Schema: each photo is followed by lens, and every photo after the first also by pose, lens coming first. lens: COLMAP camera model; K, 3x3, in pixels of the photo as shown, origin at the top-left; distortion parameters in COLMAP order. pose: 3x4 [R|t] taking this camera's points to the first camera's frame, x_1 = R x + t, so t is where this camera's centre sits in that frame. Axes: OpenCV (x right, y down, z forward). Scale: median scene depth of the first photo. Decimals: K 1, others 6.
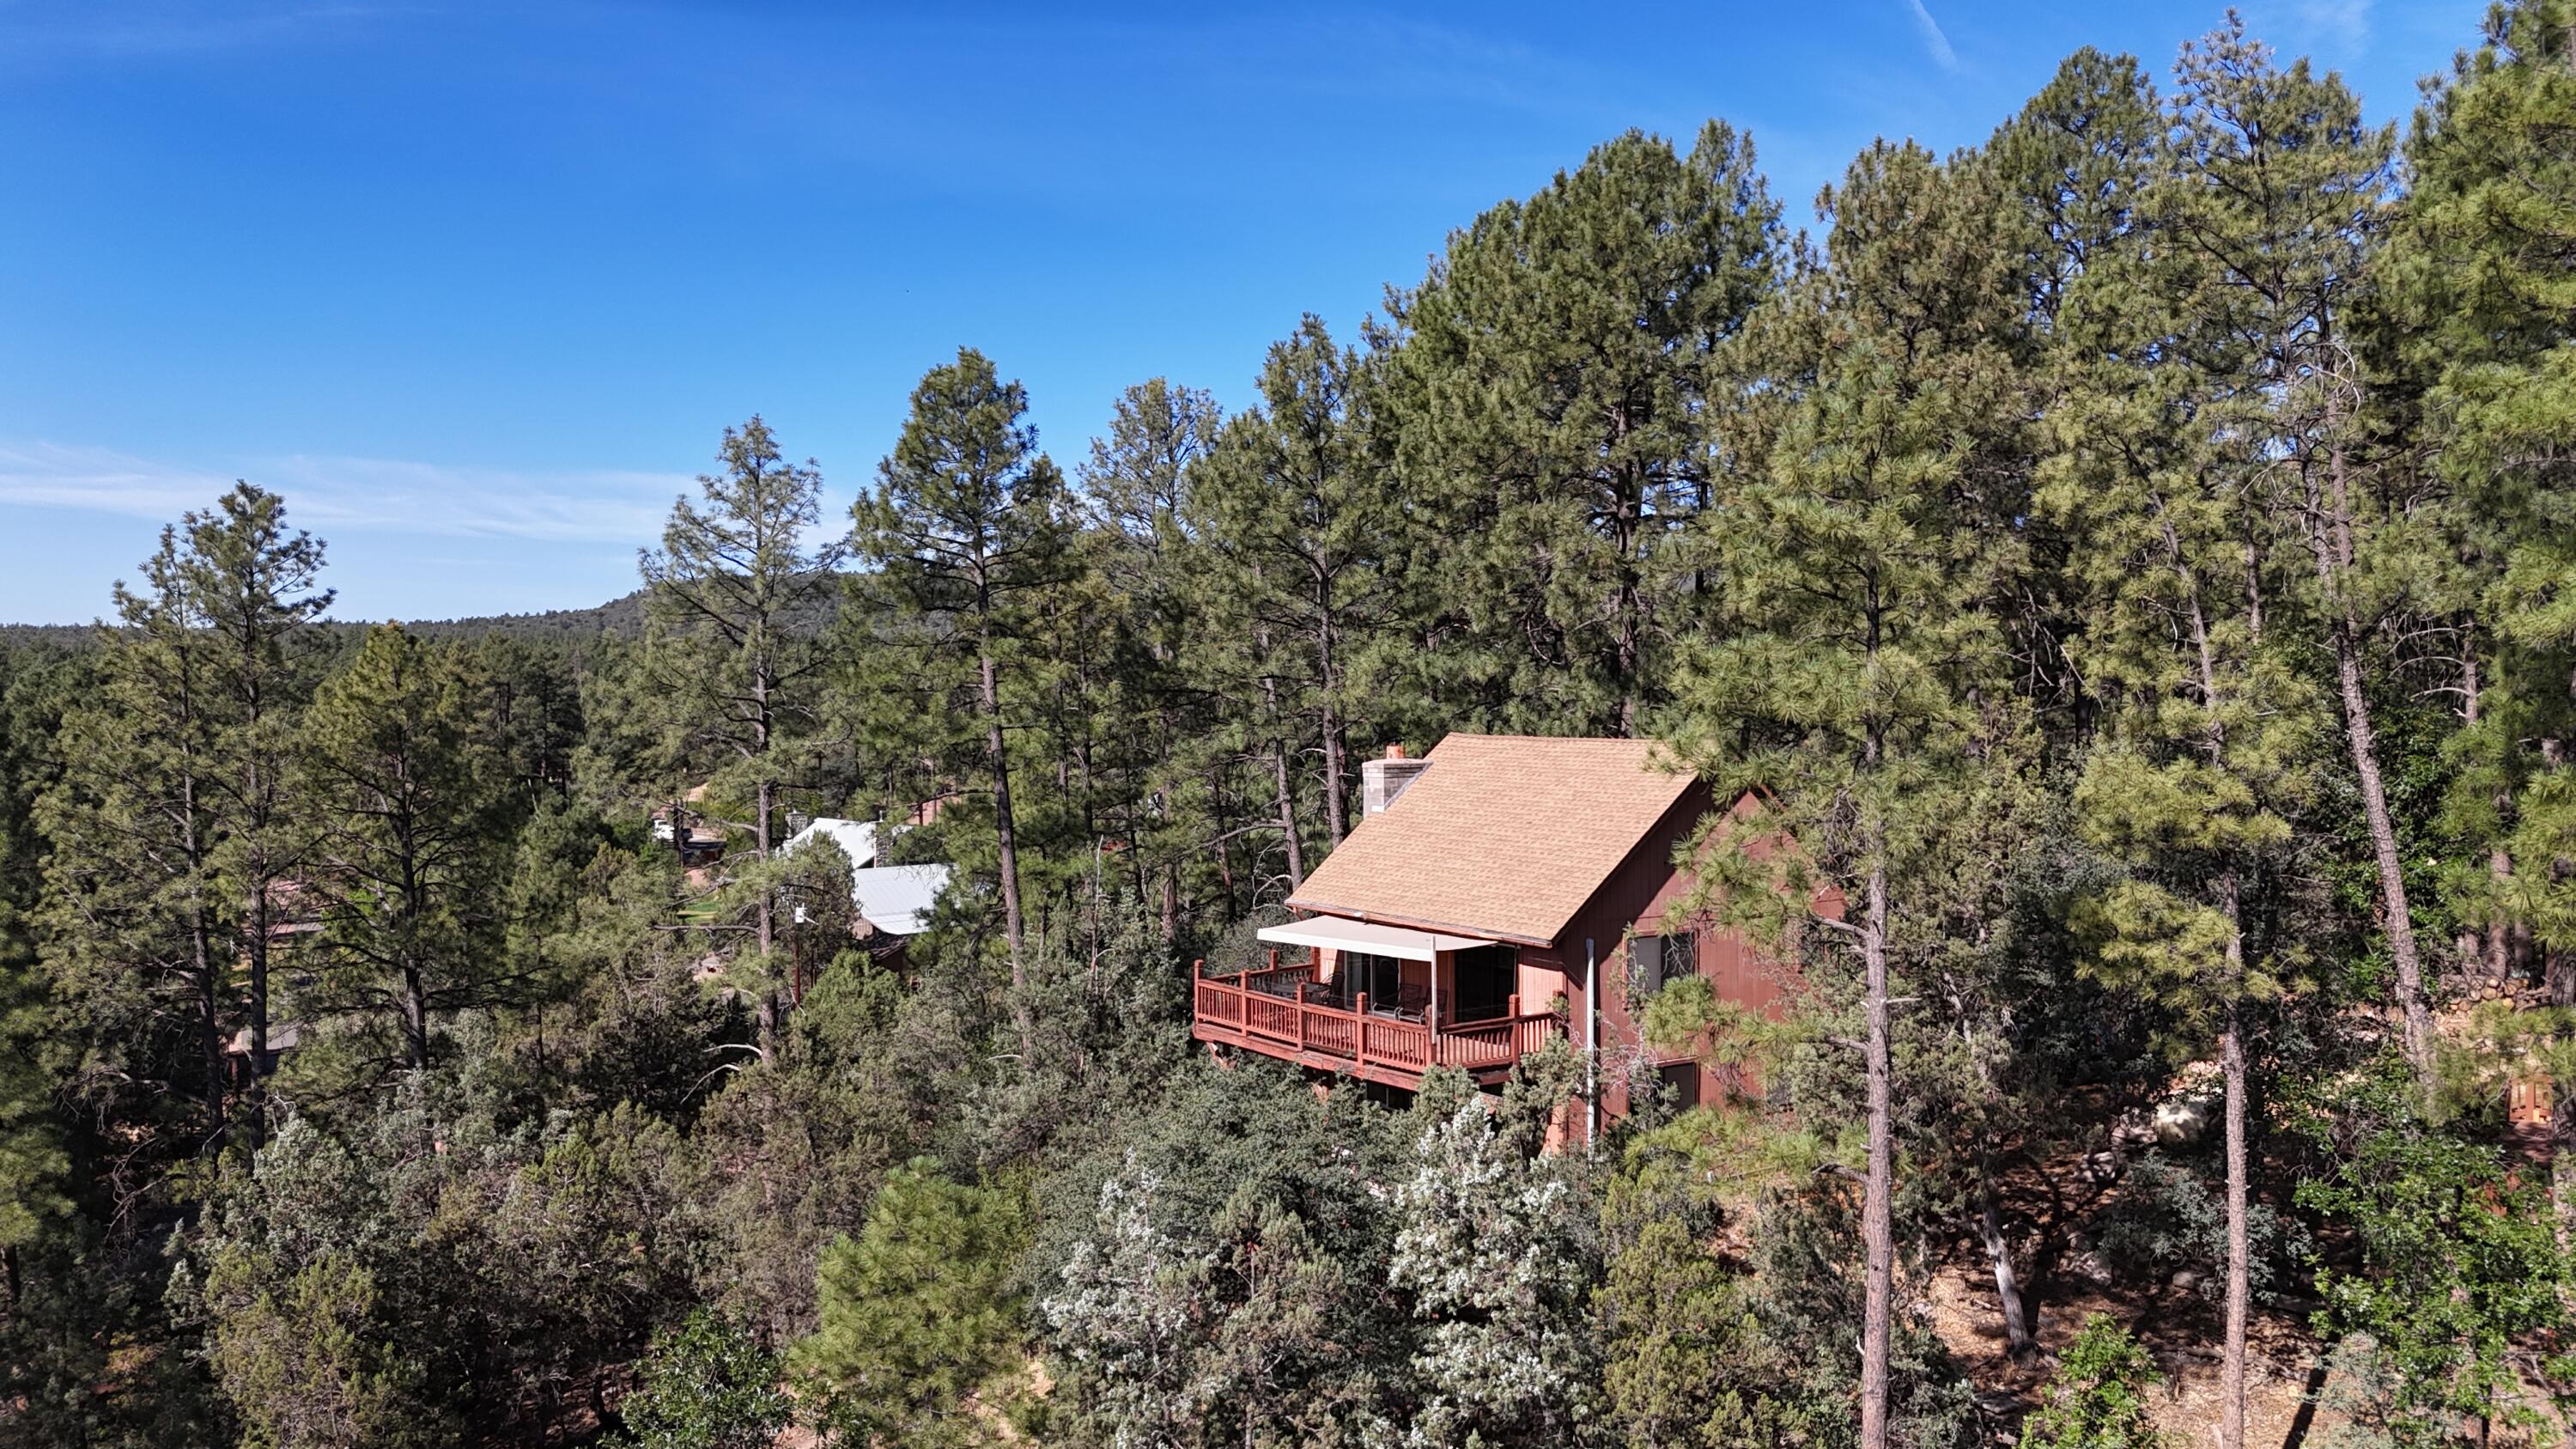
lens RADIAL K [[1910.9, 0, 1278.7], [0, 1910.9, 721.6], [0, 0, 1]] dist [0.060223, -0.044925]
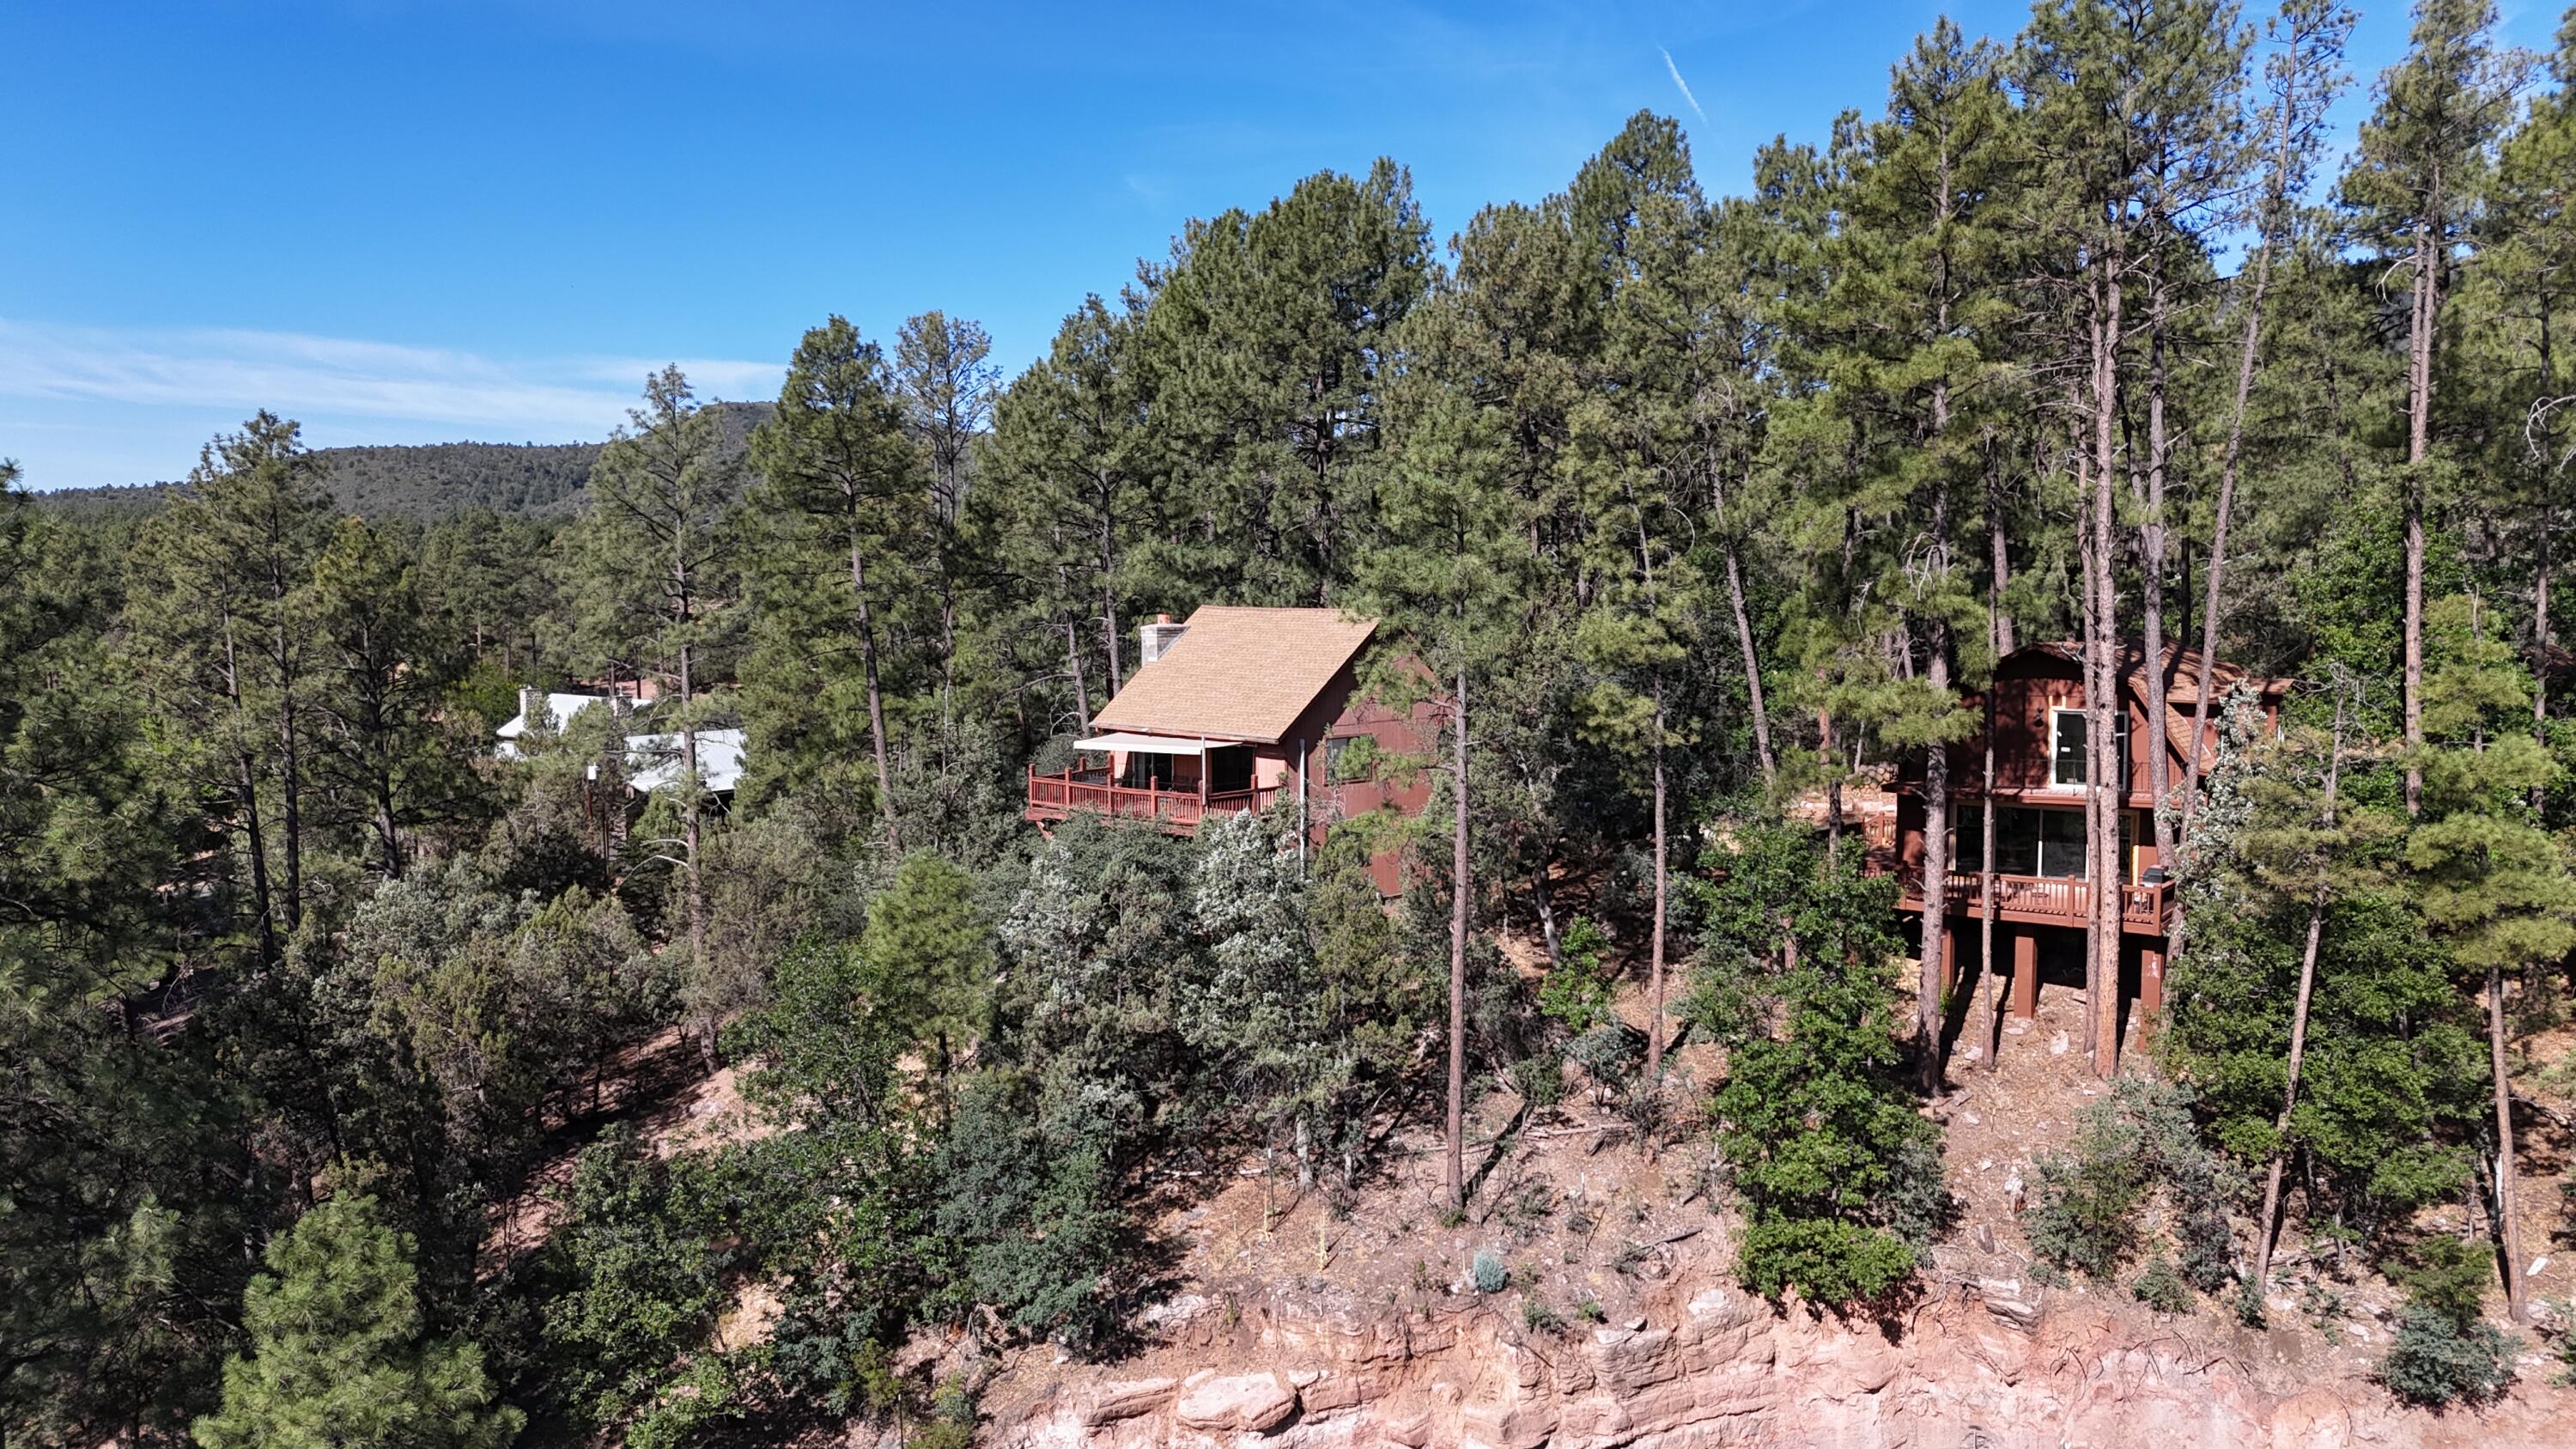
lens RADIAL K [[1910.9, 0, 1301.4], [0, 1910.9, 718.8], [0, 0, 1]] dist [0.060223, -0.044925]
pose [[0.985072, -0.013009, 0.171652, -0.084576], [0.002571, 0.998141, 0.060894, 0.004488], [-0.172125, -0.059544, 0.983274, -0.421968]]
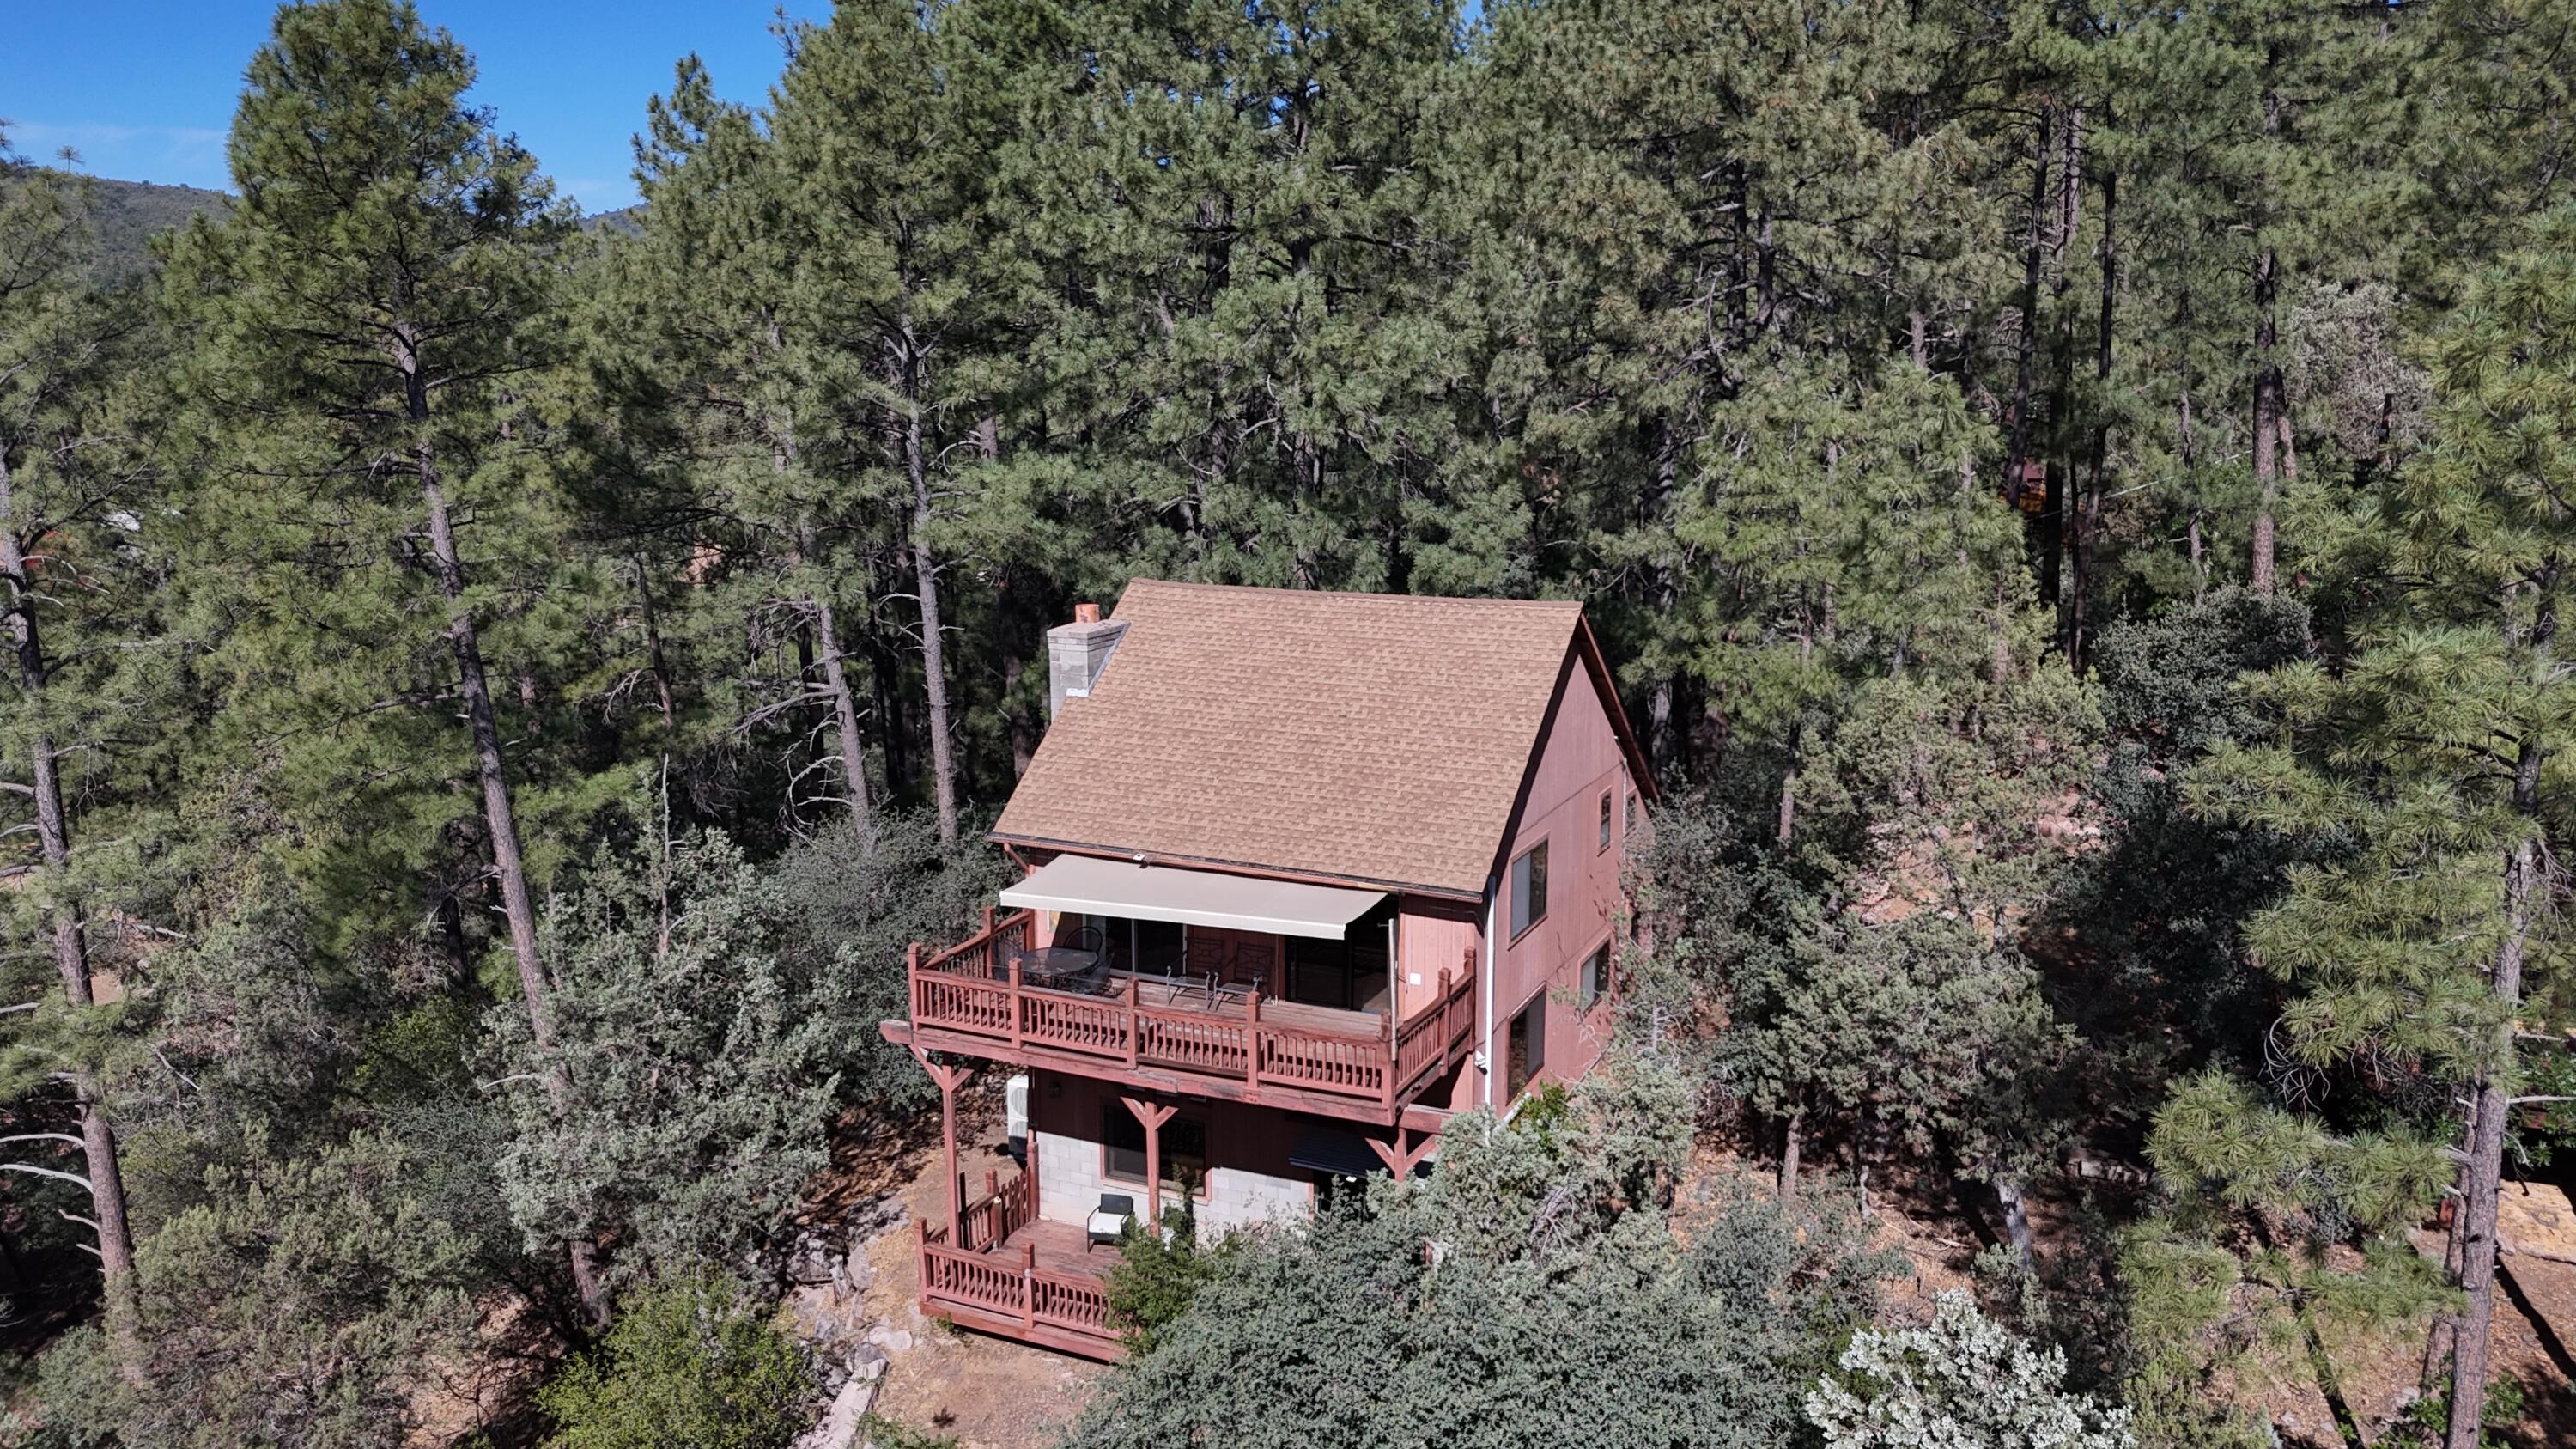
lens RADIAL K [[1910.9, 0, 1334.9], [0, 1910.9, 727.8], [0, 0, 1]] dist [0.060223, -0.044925]
pose [[0.867305, -0.087076, 0.490102, -0.234773], [0.005218, 0.986117, 0.165967, -0.066331], [-0.497750, -0.141387, 0.855719, 0.315090]]
